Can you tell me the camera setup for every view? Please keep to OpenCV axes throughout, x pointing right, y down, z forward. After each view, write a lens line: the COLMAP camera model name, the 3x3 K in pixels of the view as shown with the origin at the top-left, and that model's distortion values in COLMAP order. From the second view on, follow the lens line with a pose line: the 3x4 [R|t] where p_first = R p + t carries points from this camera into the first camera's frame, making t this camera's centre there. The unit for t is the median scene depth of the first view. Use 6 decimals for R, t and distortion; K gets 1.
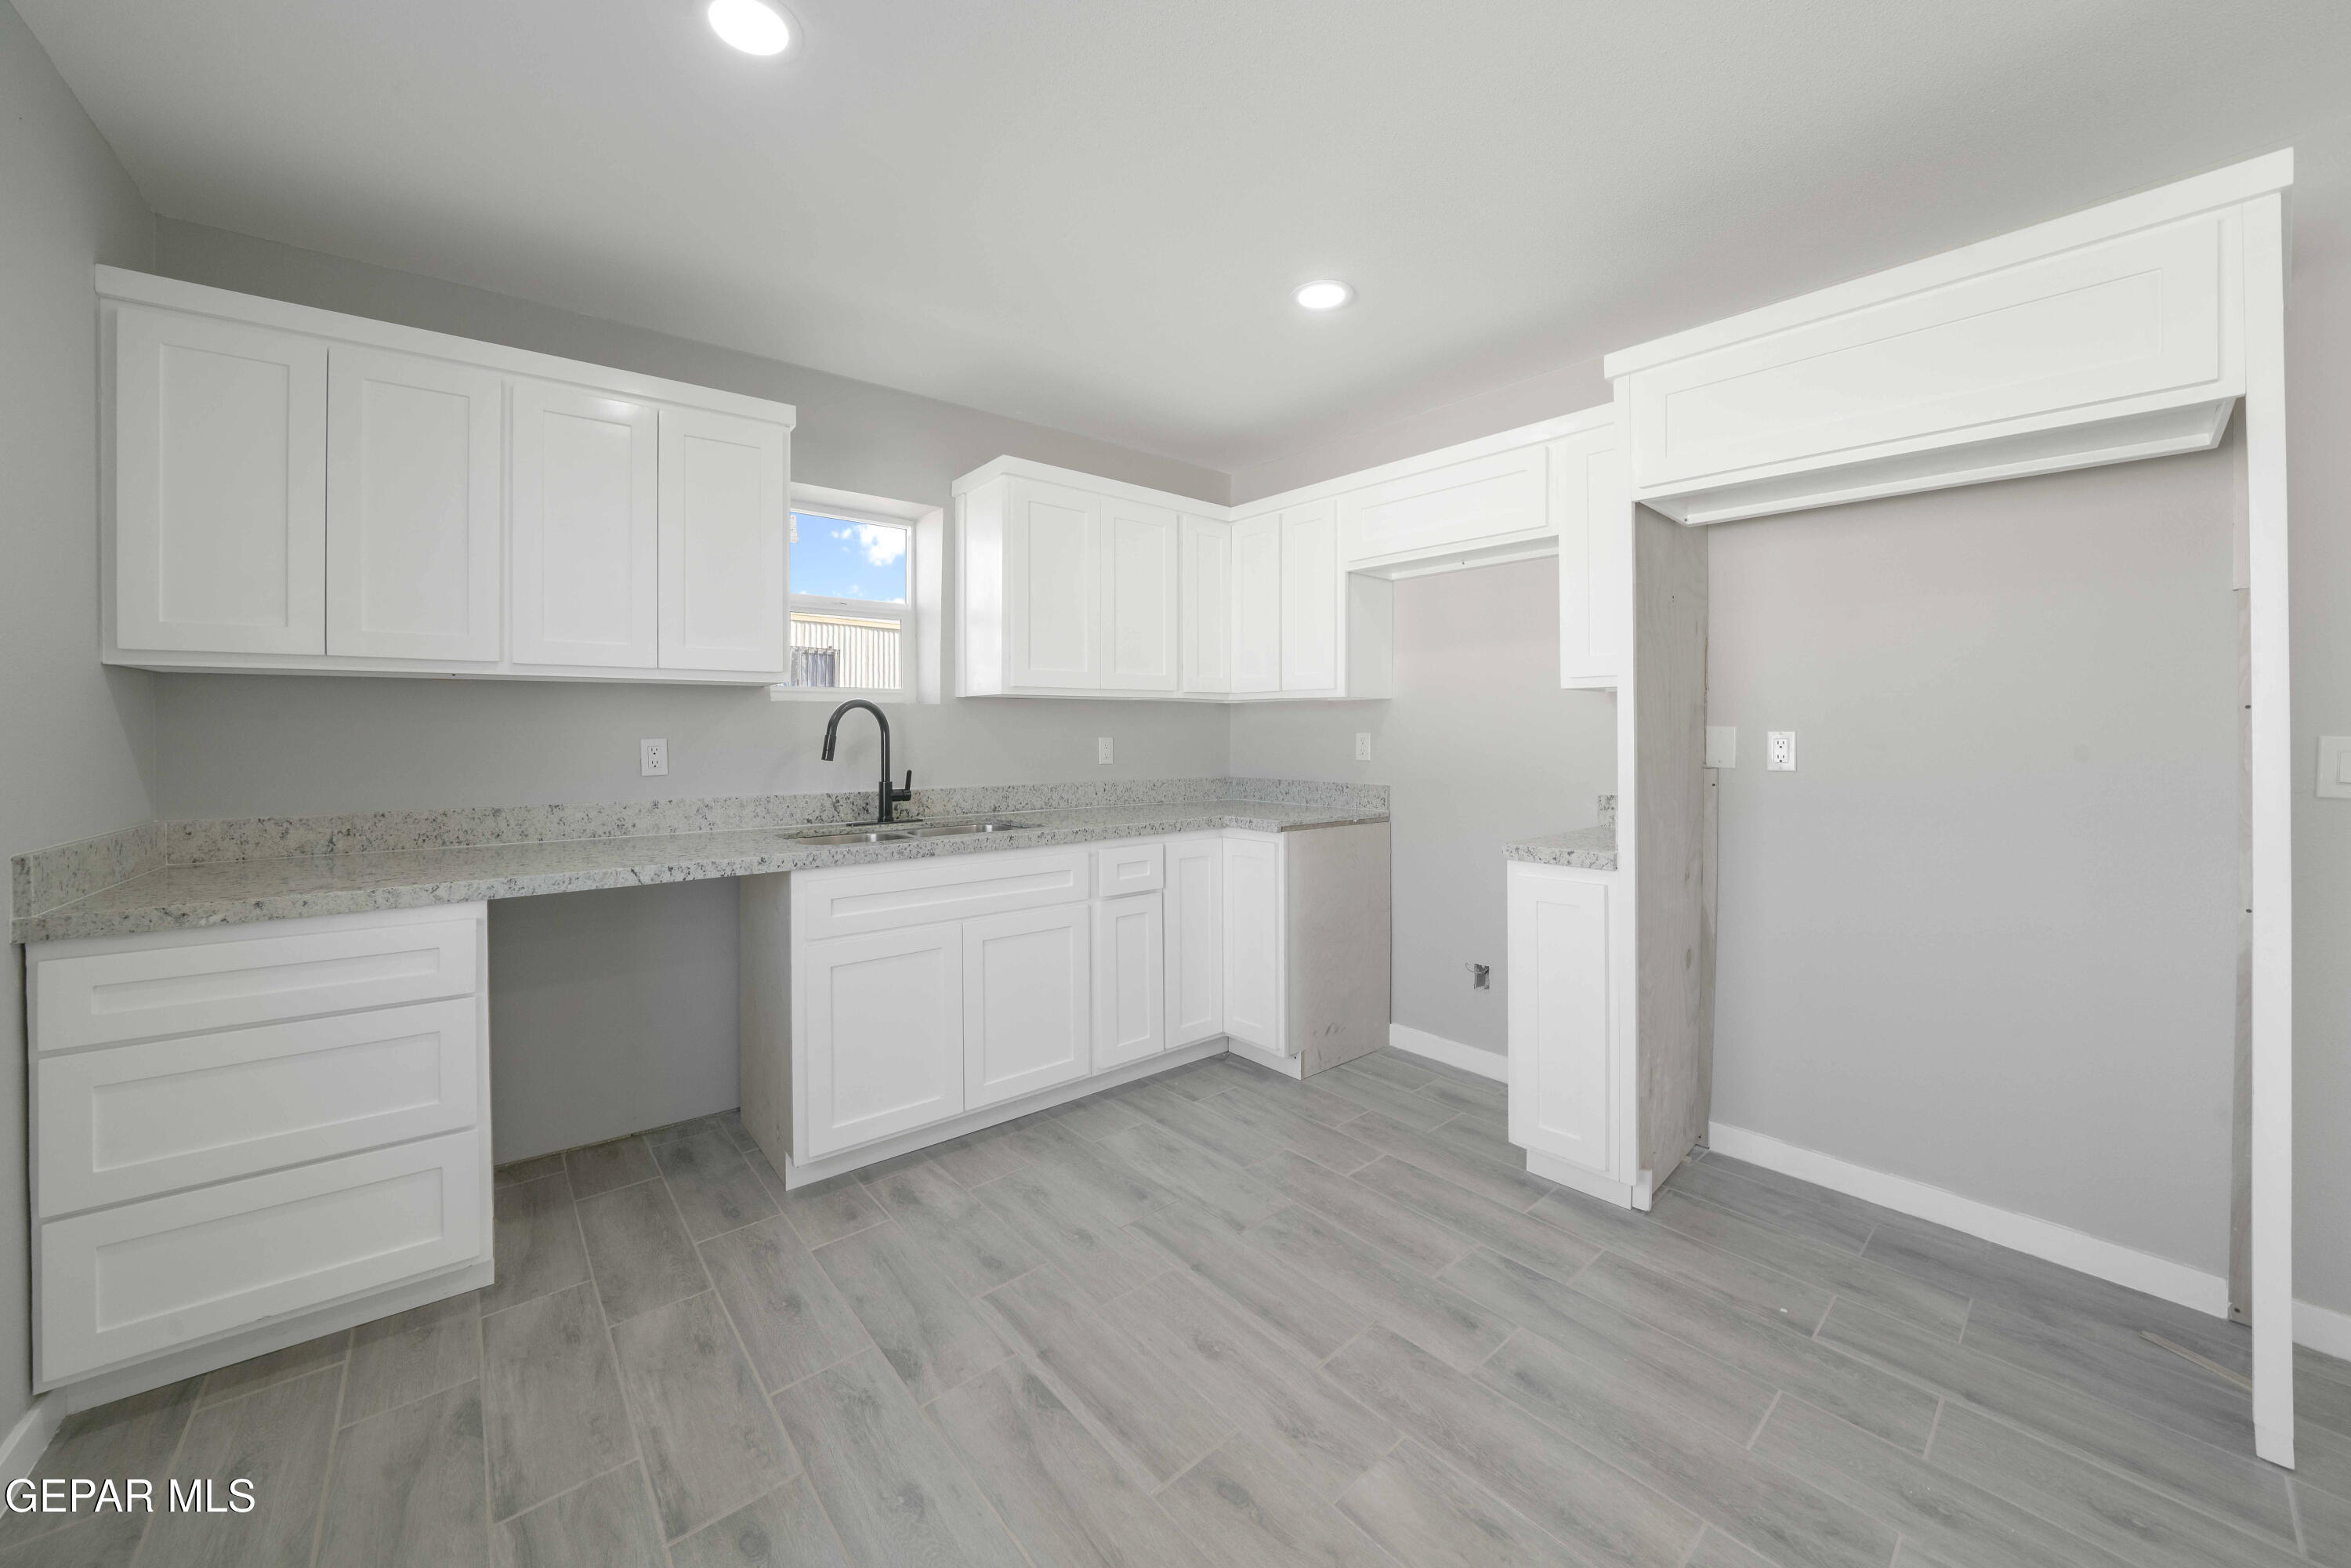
lens RADIAL K [[834.8, 0, 1171.4], [0, 834.8, 740.2], [0, 0, 1]] dist [-0.019111, 0.000384]
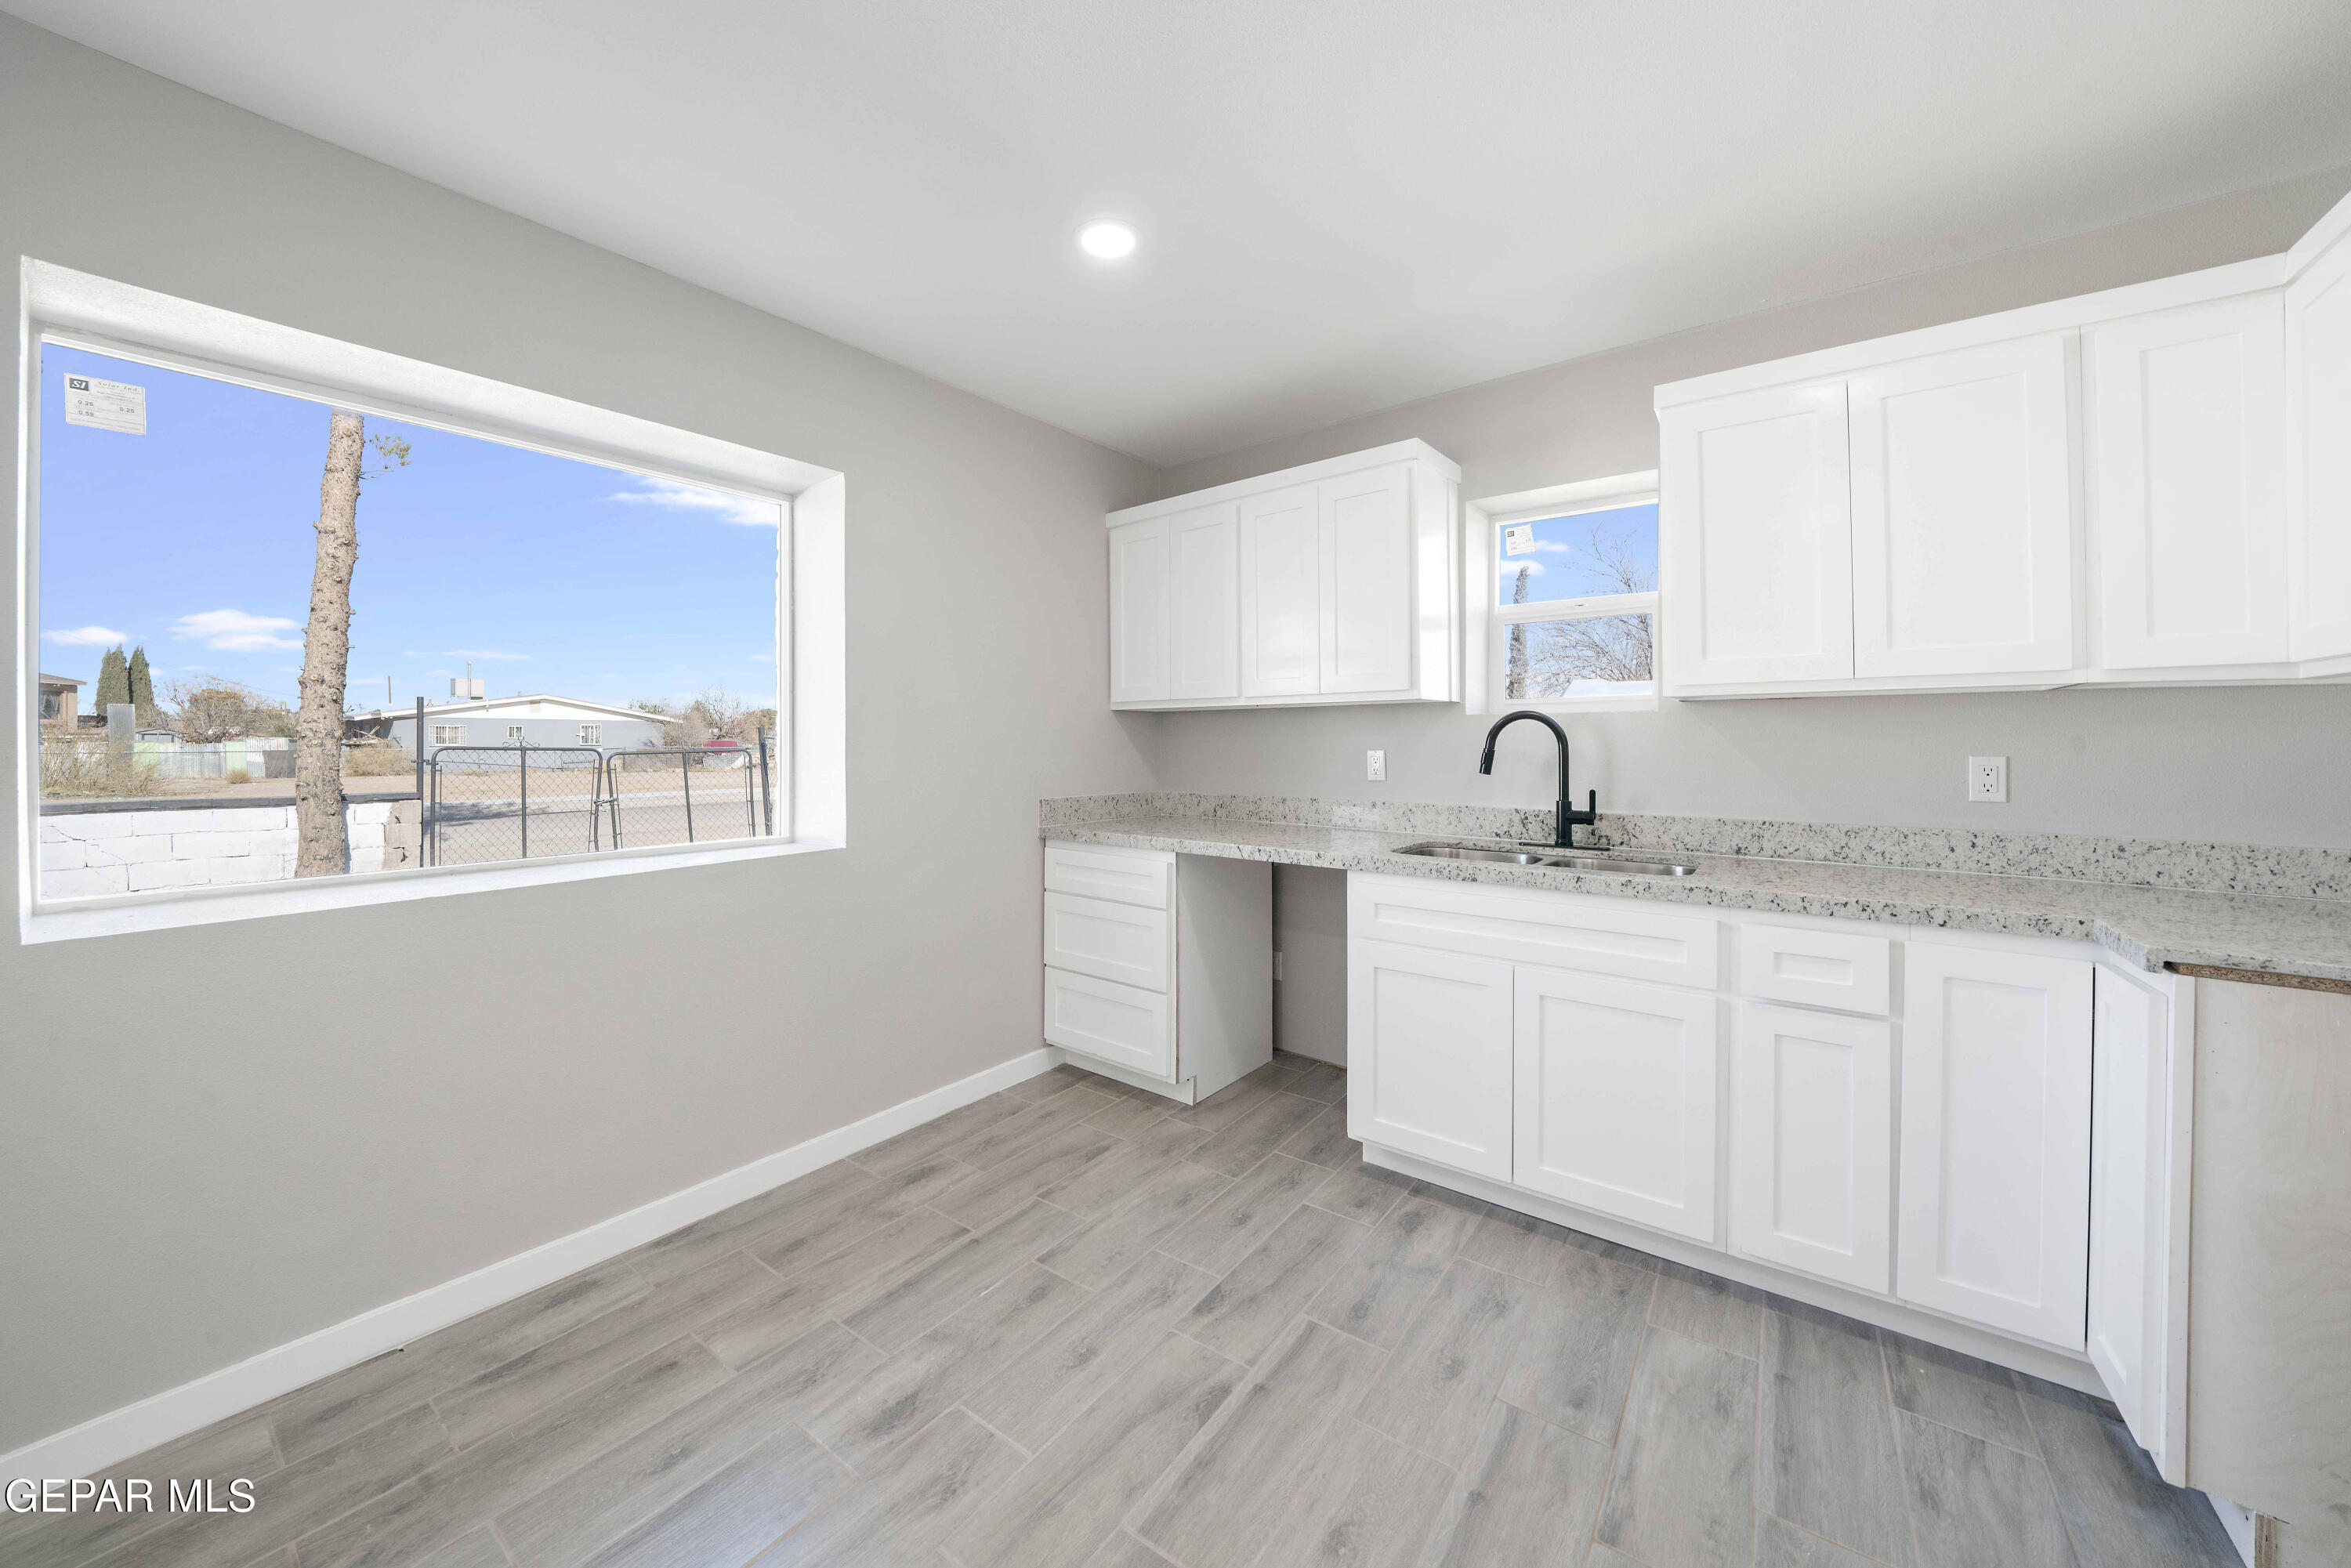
lens RADIAL K [[845.9, 0, 1170.3], [0, 845.9, 739.2], [0, 0, 1]] dist [-0.017949, -0.000025]
pose [[0.226681, -0.002226, -0.973966, 0.566744], [-0.011803, 0.999918, -0.005032, -0.009018], [0.973897, 0.012637, 0.226636, 0.483655]]
